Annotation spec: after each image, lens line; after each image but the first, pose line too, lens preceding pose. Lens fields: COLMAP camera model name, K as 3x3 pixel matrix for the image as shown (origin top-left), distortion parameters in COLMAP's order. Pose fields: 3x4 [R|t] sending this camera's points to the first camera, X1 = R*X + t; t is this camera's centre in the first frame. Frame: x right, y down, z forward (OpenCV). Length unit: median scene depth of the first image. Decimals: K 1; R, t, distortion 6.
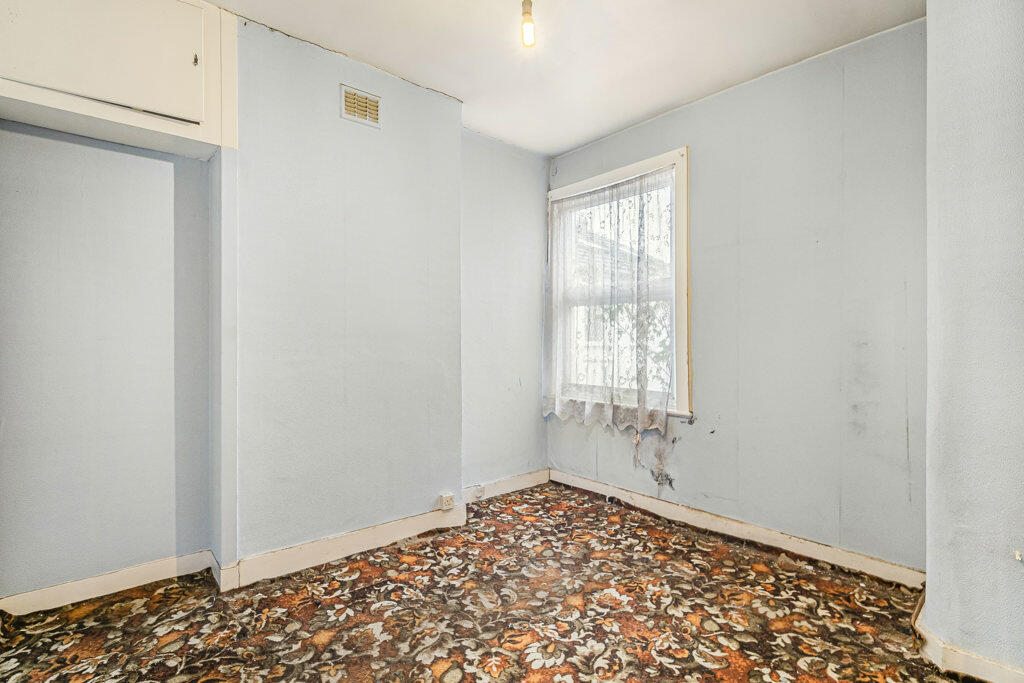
lens RADIAL K [[497.0, 0, 512.4], [0, 497.0, 352.2], [0, 0, 1]] dist [-0.003116, -0.000813]
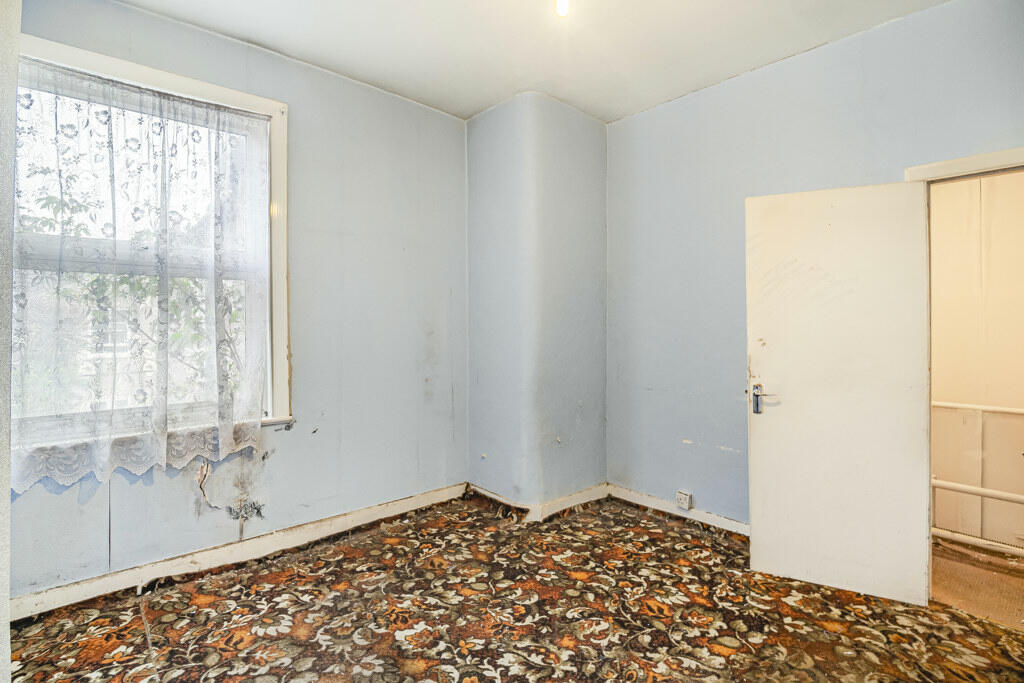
lens RADIAL K [[488.8, 0, 513.3], [0, 488.8, 318.9], [0, 0, 1]] dist [-0.002178, -0.000450]
pose [[-0.001857, 0.005460, 0.999983, -0.557416], [0.017391, 0.999834, -0.005427, -0.039260], [-0.999847, 0.017381, -0.001952, 0.710847]]
